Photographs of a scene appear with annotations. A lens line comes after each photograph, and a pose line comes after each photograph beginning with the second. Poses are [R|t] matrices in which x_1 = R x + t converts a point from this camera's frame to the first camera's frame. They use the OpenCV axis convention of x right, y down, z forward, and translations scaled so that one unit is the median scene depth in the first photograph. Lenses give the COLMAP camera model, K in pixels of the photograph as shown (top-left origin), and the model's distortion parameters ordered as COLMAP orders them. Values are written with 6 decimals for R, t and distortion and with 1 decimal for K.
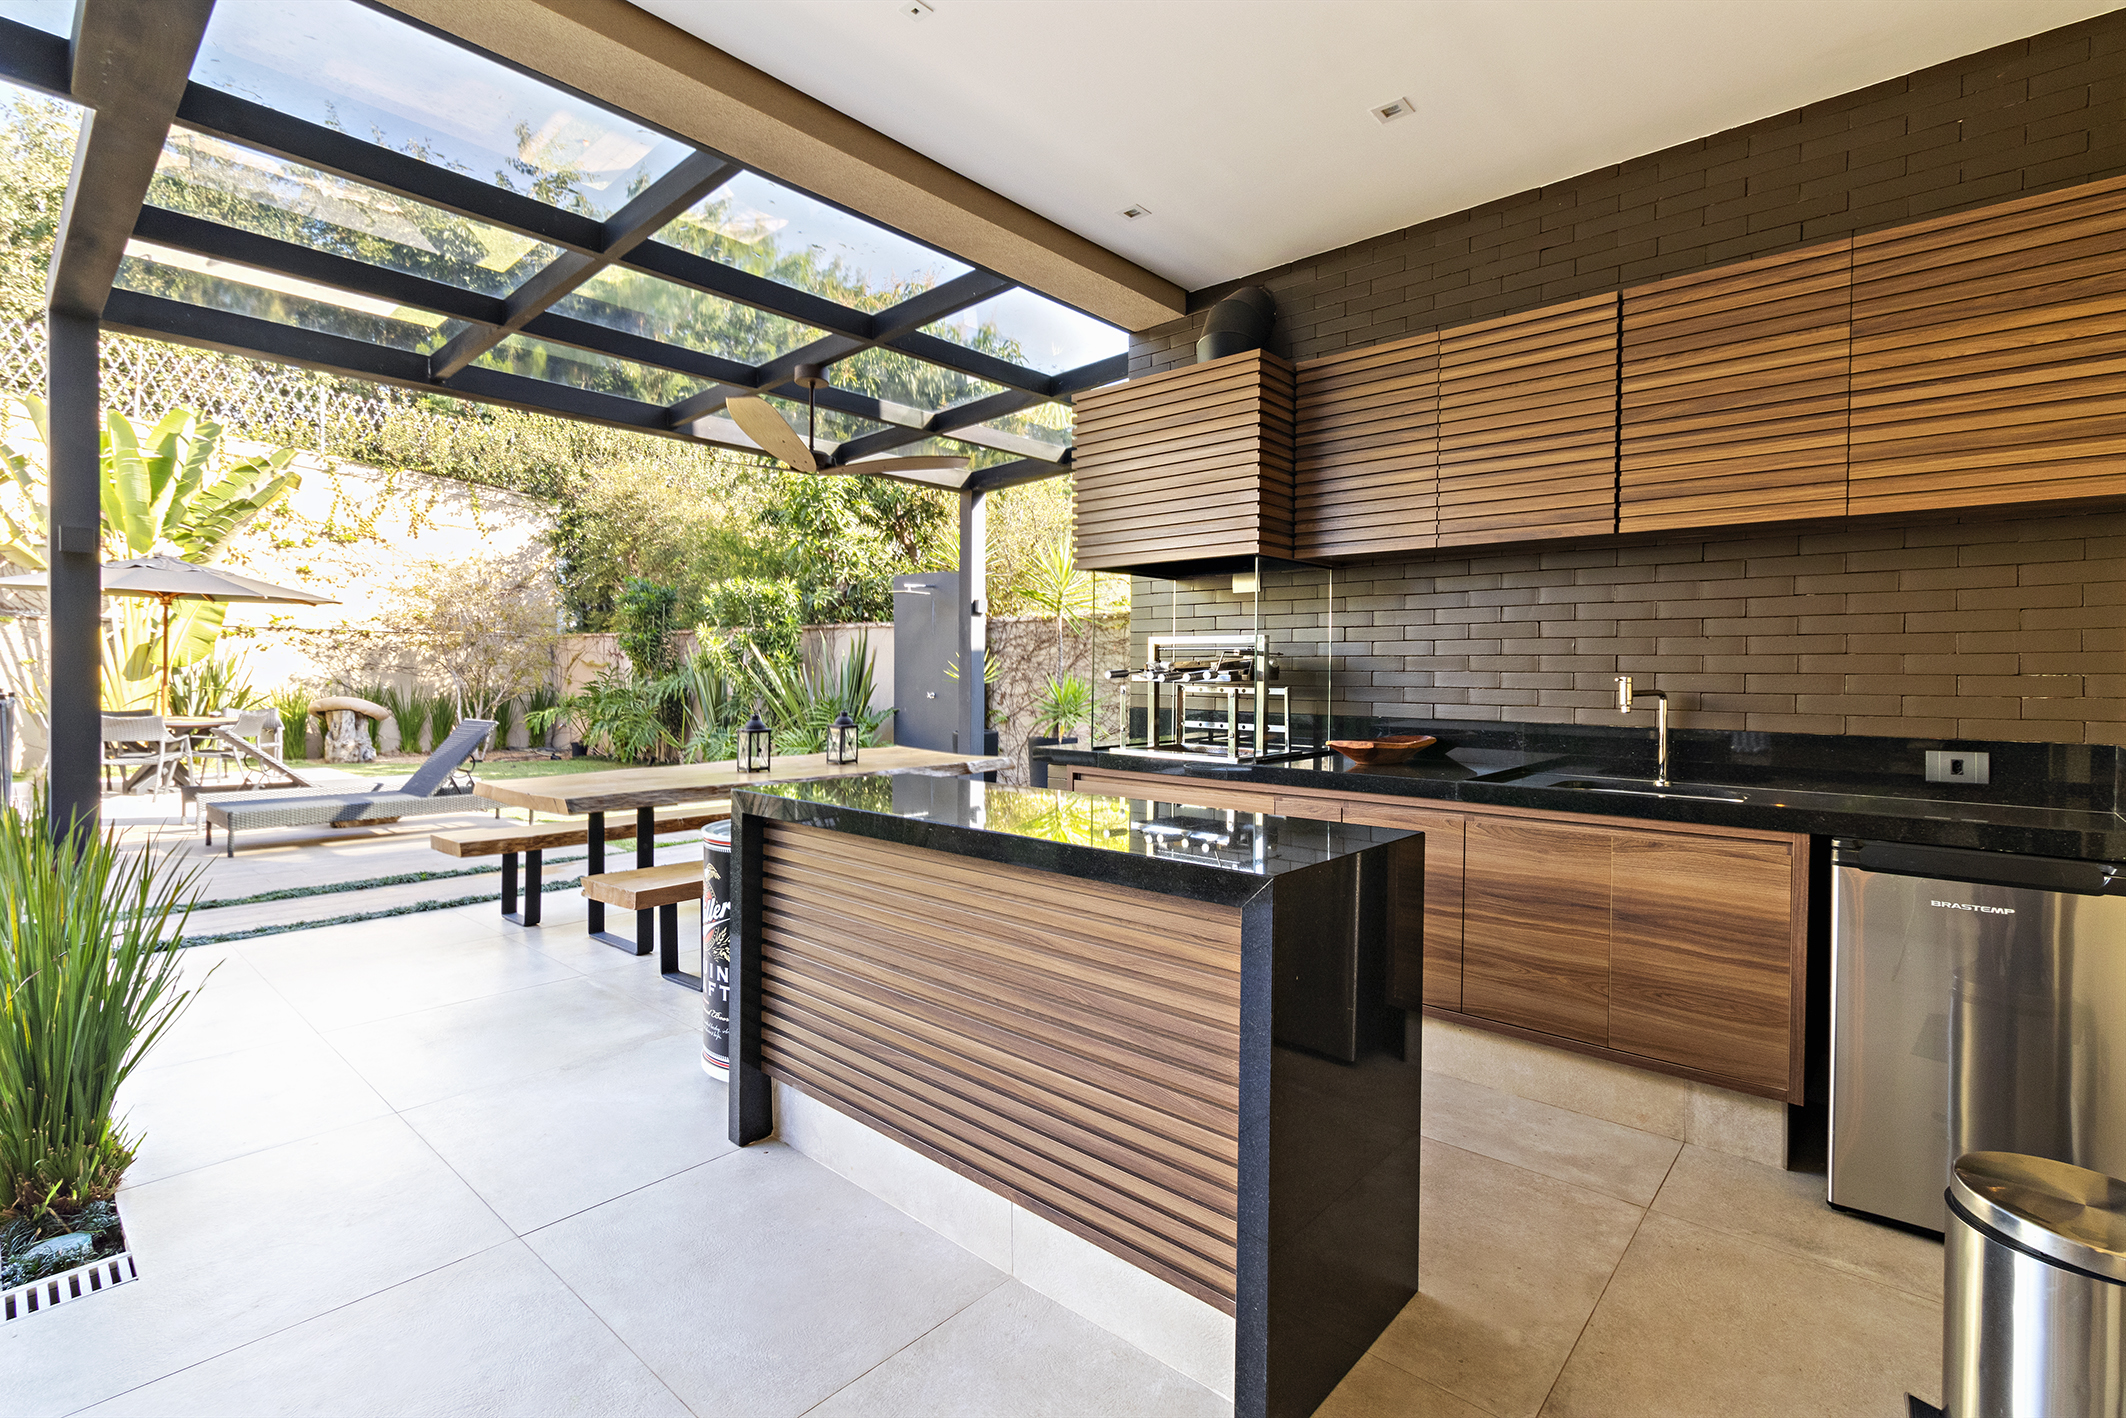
lens RADIAL K [[978.9, 0, 1063.4], [0, 978.9, 697.1], [0, 0, 1]] dist [0.001103, 0.000667]
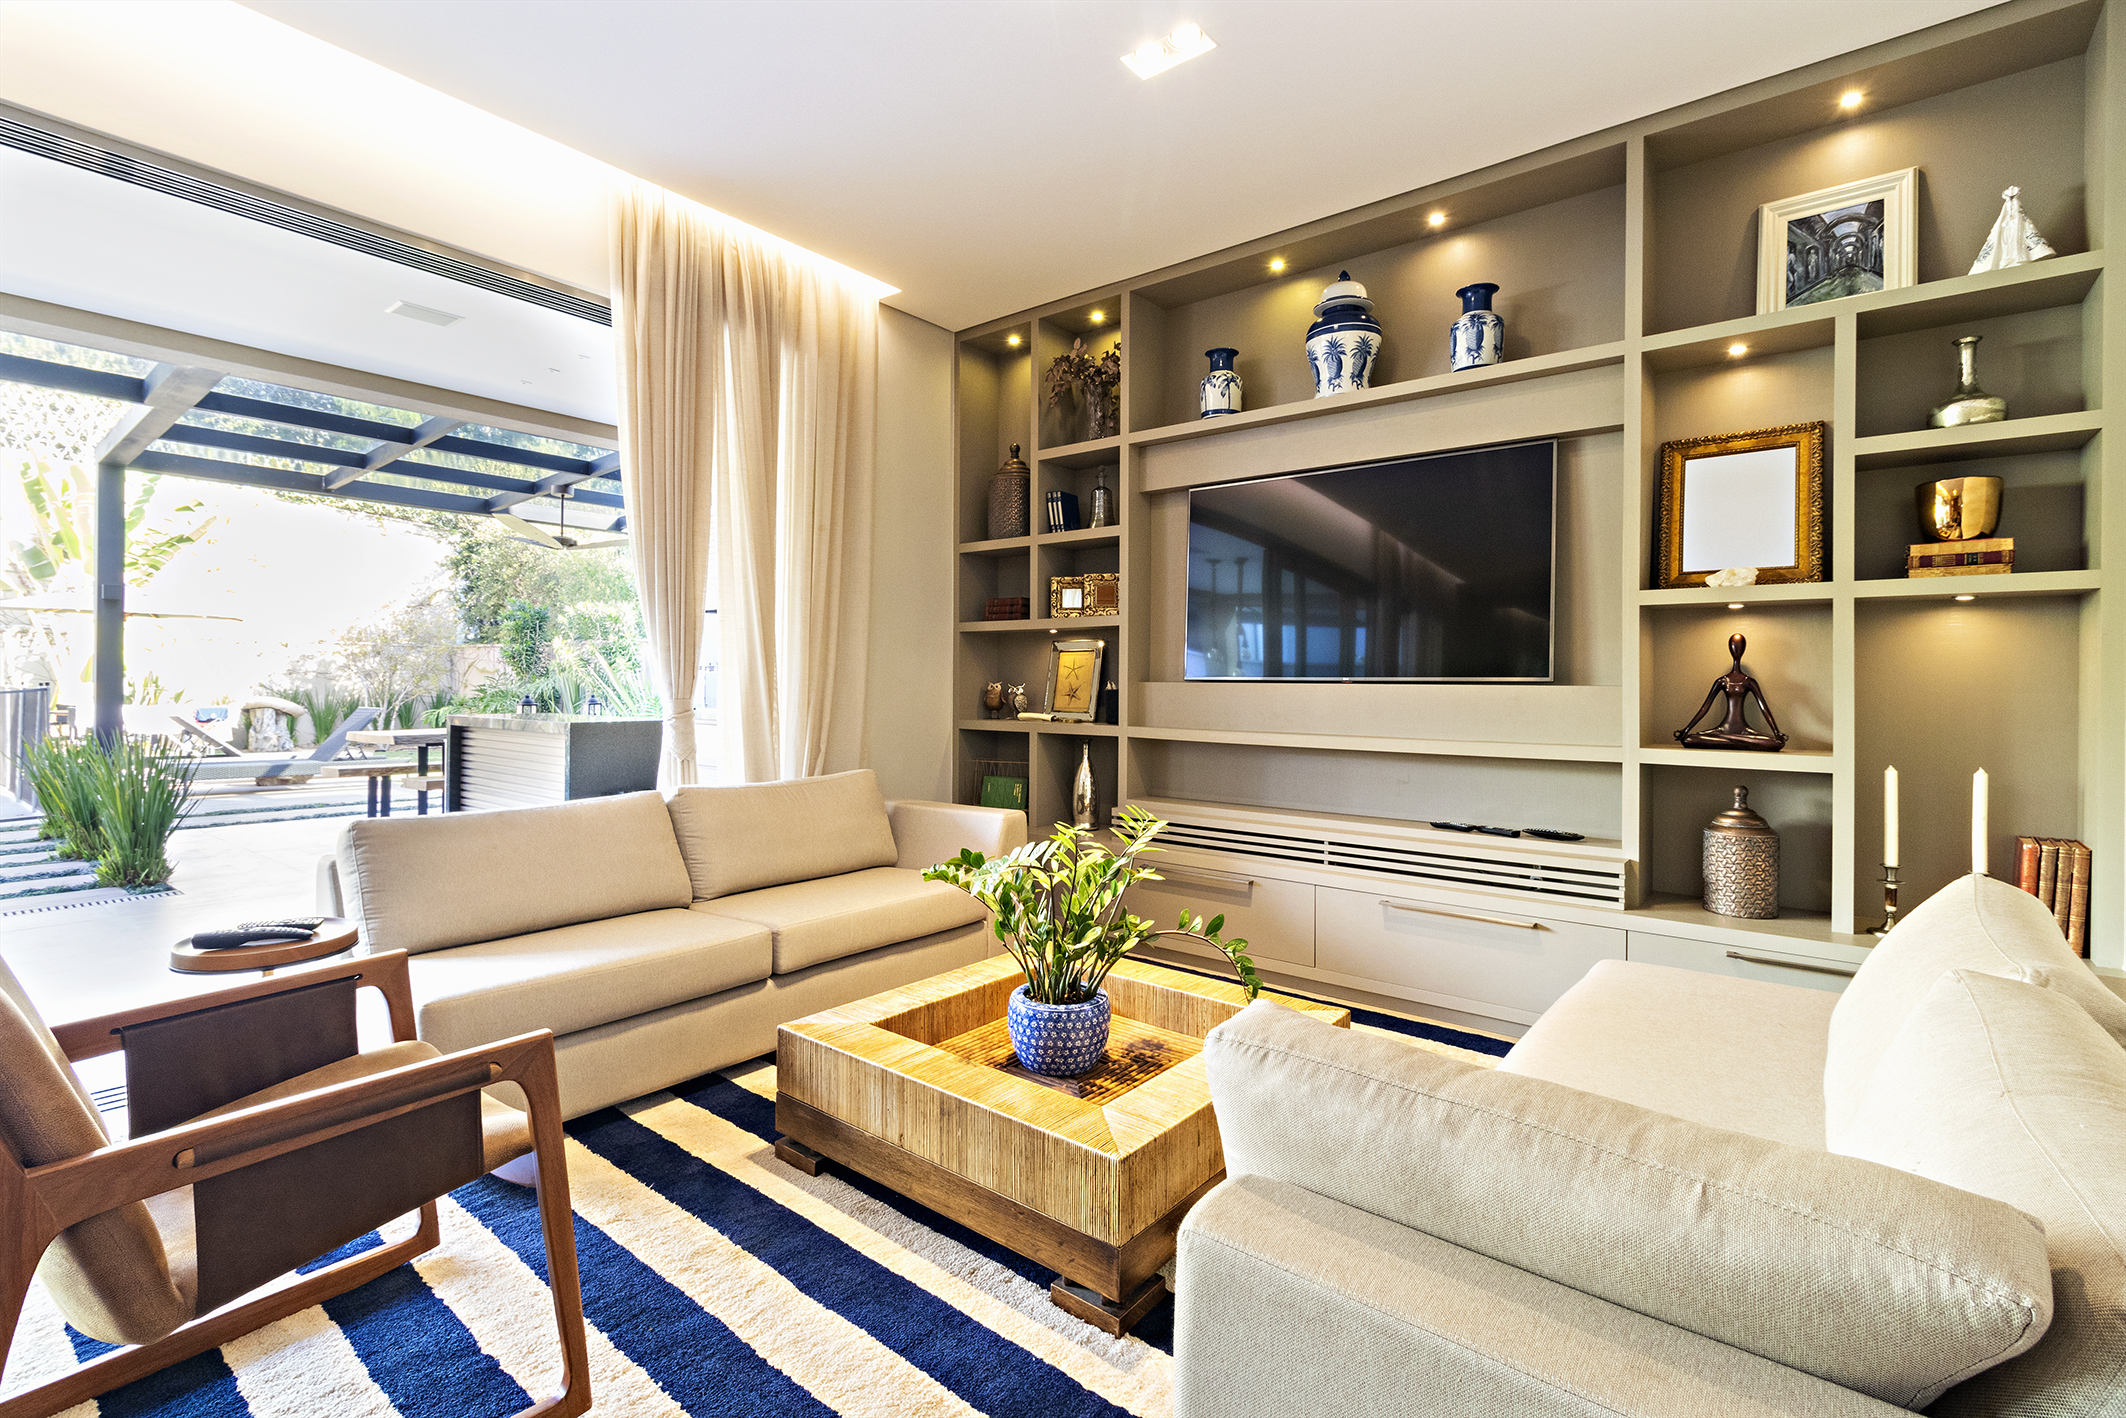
lens RADIAL K [[978.9, 0, 1063.1], [0, 978.9, 698.5], [0, 0, 1]] dist [0.001103, 0.000667]
pose [[0.998723, 0.000556, 0.050517, 0.220630], [-0.000015, 0.999943, -0.010709, 0.018277], [-0.050520, 0.010694, 0.998666, -0.303649]]
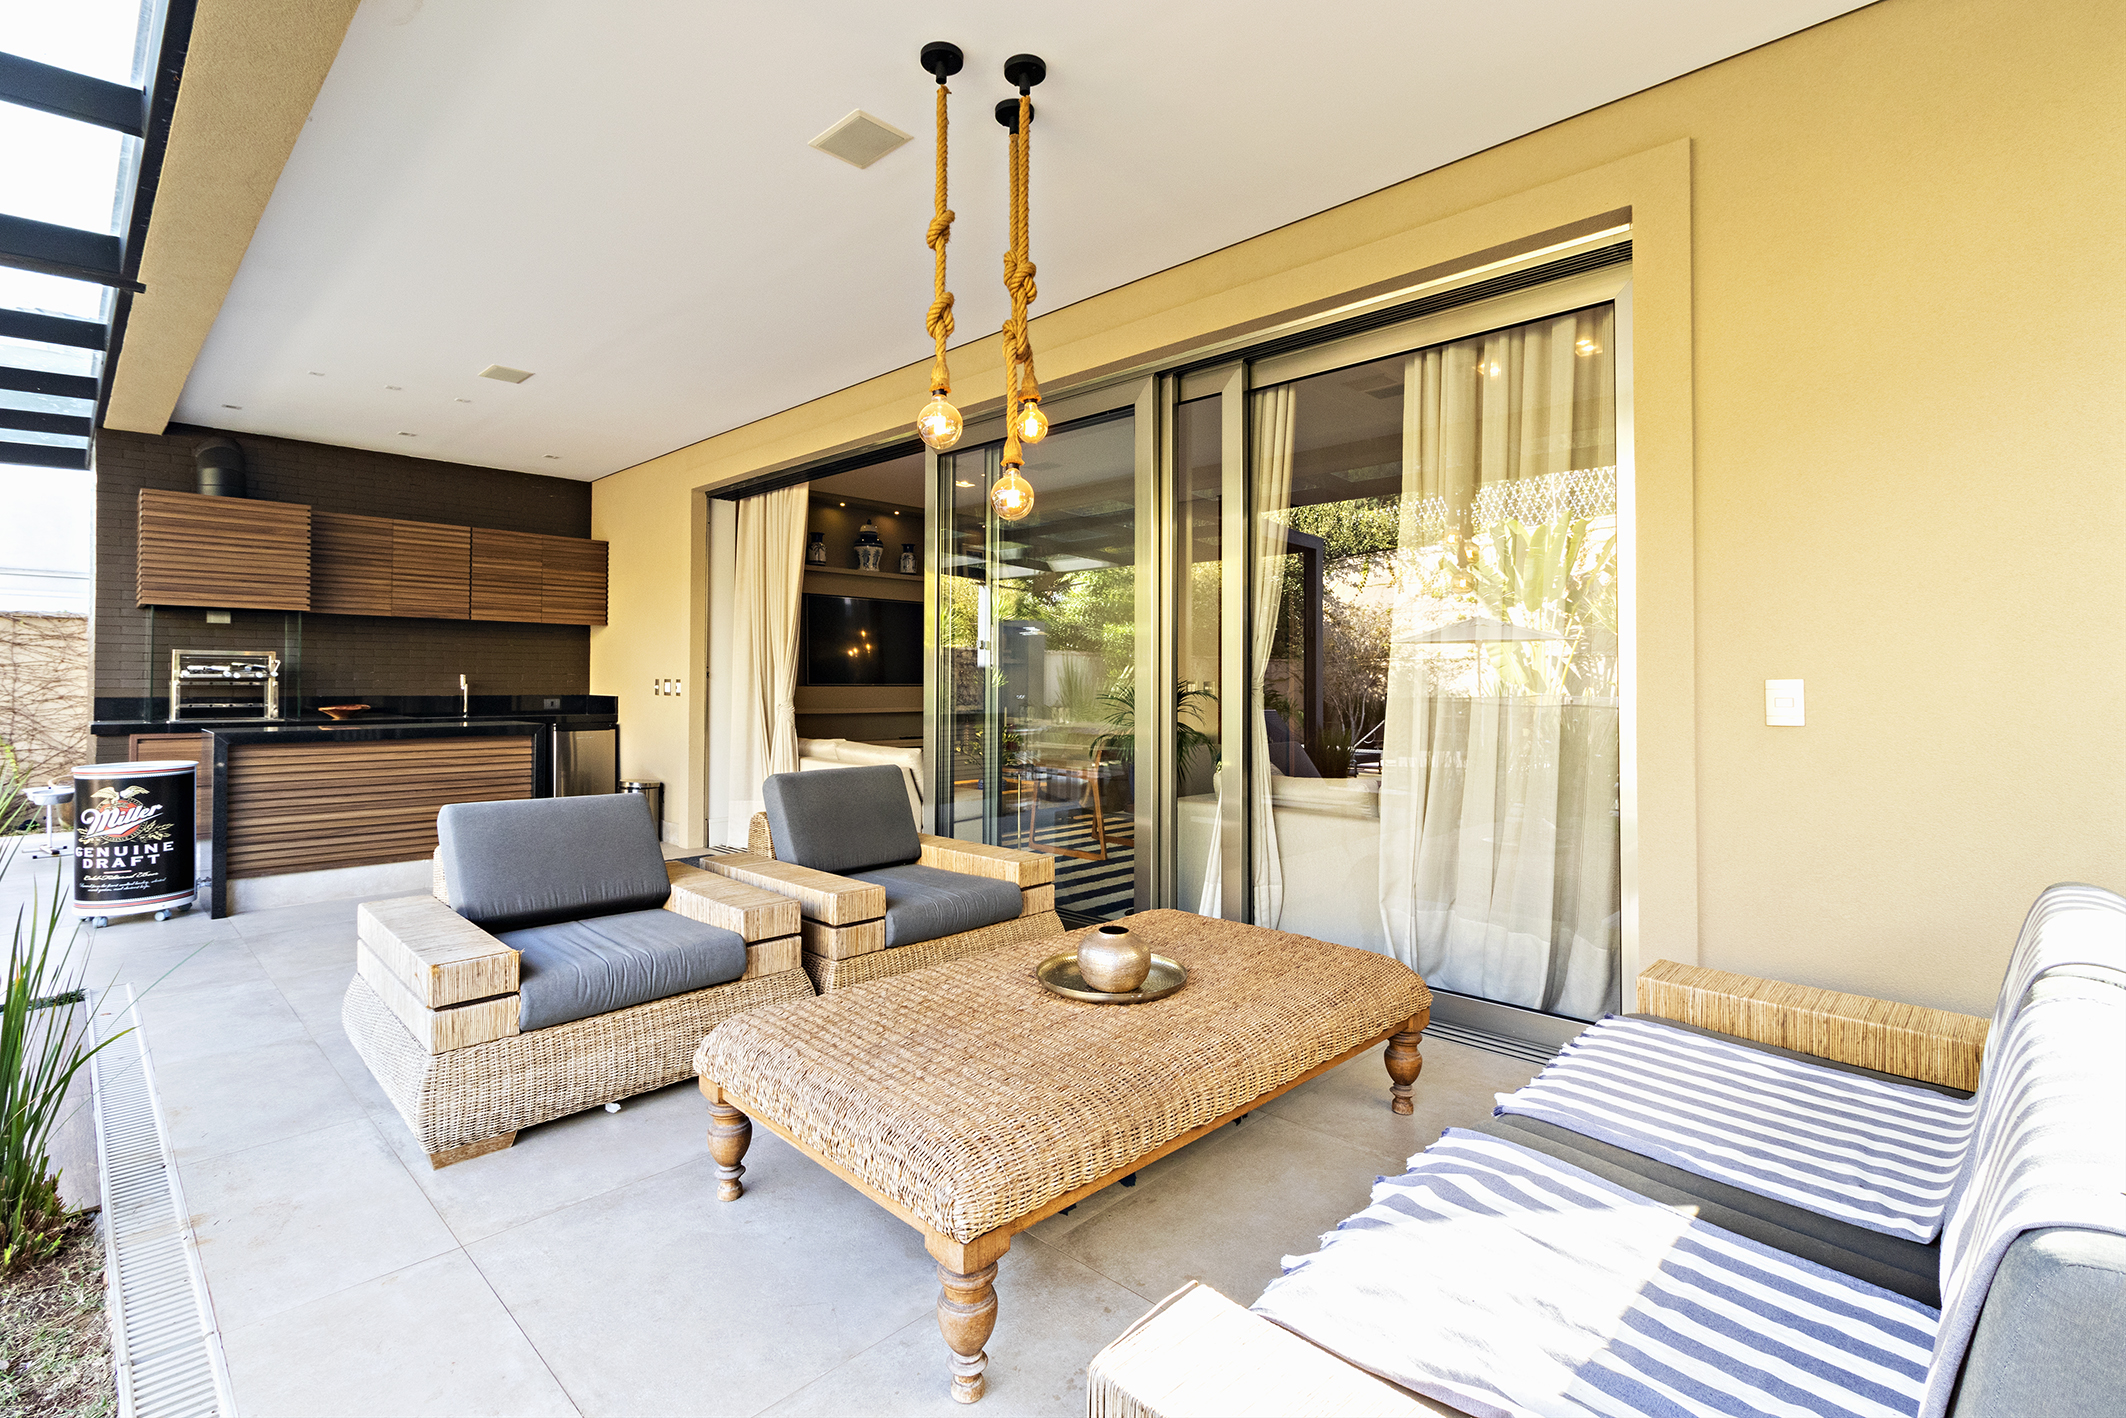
lens RADIAL K [[978.9, 0, 1045.4], [0, 978.9, 680.6], [0, 0, 1]] dist [0.001103, 0.000667]
pose [[0.039310, -0.004960, 0.999215, -0.500022], [0.022118, 0.999747, 0.004092, 0.004510], [-0.998982, 0.021940, 0.039410, -0.158181]]
